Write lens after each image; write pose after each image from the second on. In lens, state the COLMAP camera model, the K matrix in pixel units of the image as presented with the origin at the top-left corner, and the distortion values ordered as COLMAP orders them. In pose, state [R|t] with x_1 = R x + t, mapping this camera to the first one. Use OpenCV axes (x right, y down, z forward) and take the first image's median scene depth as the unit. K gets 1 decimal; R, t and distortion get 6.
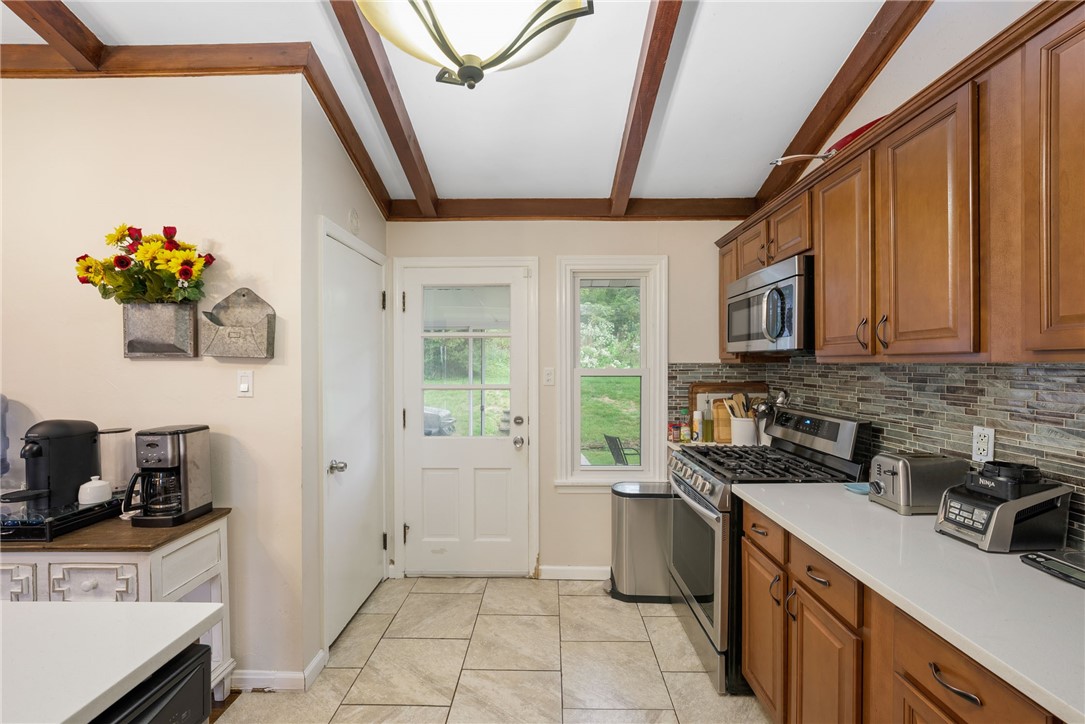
lens RADIAL K [[458.0, 0, 540.8], [0, 458.0, 367.2], [0, 0, 1]] dist [0.003212, 0.000376]
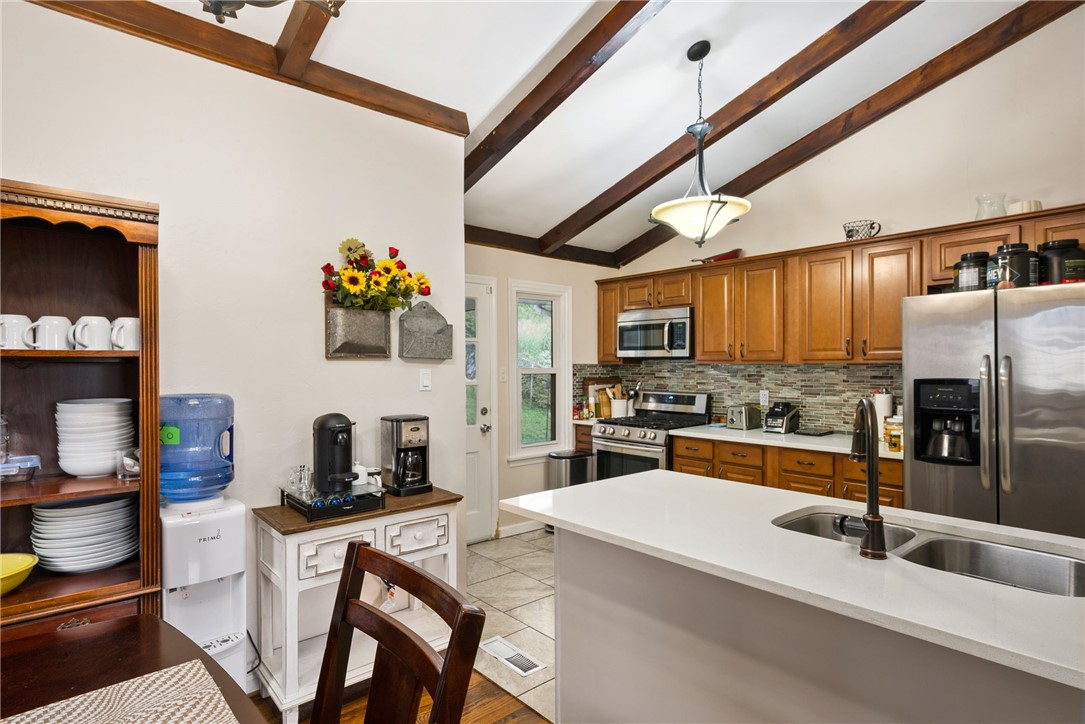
lens RADIAL K [[565.4, 0, 540.5], [0, 565.4, 370.9], [0, 0, 1]] dist [0.014194, 0.000503]
pose [[0.745637, -0.006165, 0.666324, -1.405841], [0.005581, 0.999980, 0.003006, 0.009138], [-0.666329, 0.001478, 0.745656, -0.322285]]
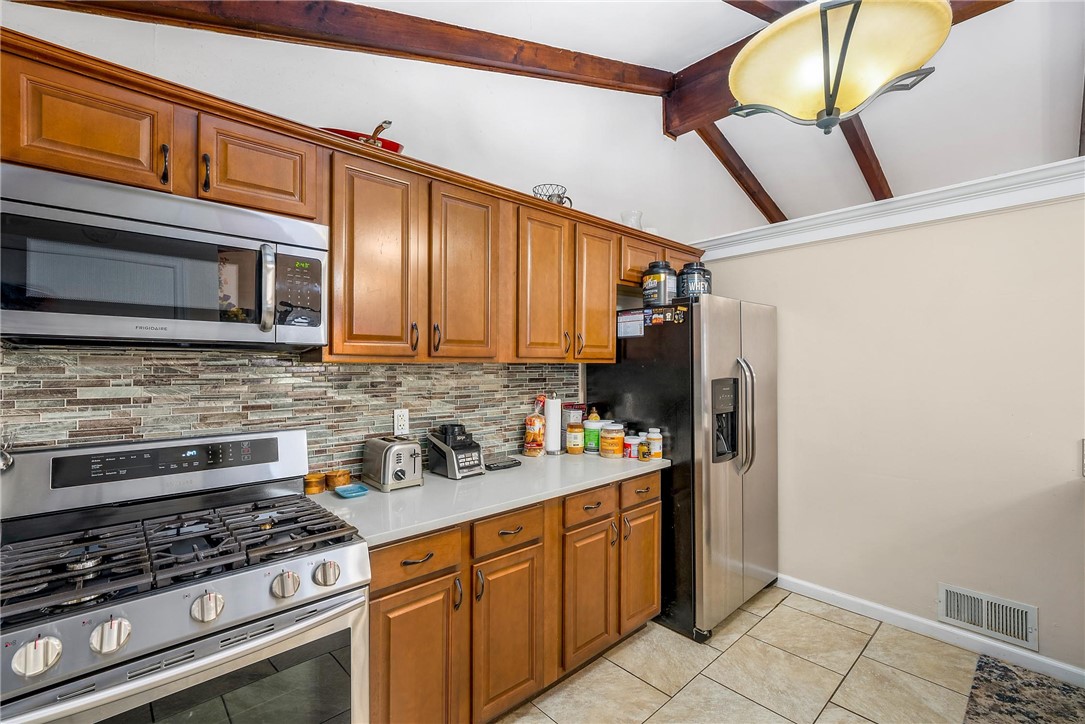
lens RADIAL K [[475.0, 0, 542.1], [0, 475.0, 360.9], [0, 0, 1]] dist [-0.011362, 0.001957]
pose [[-0.691658, 0.005017, 0.722207, -0.271667], [0.005432, 0.999984, -0.001744, -0.007998], [-0.722204, 0.002716, -0.691674, 1.253815]]
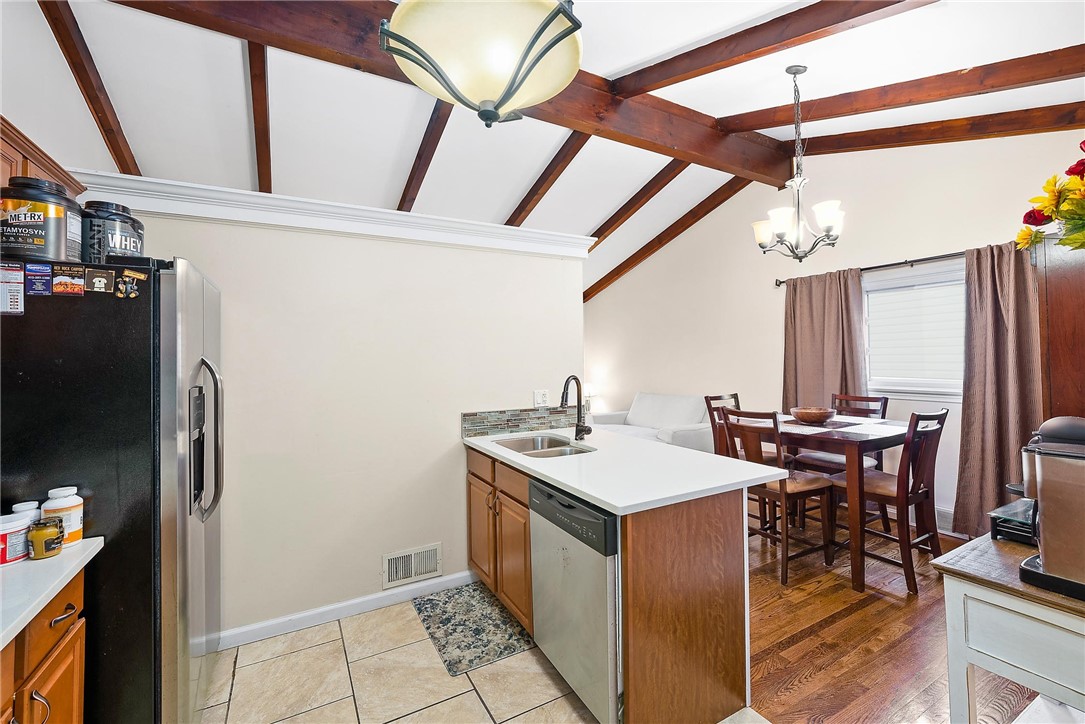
lens RADIAL K [[458.0, 0, 546.9], [0, 458.0, 352.4], [0, 0, 1]] dist [0.003212, 0.000376]
pose [[-0.857733, 0.002916, -0.514087, 0.175992], [0.009585, 0.999901, -0.010321, -0.009404], [0.514006, -0.013780, -0.857676, 1.084768]]
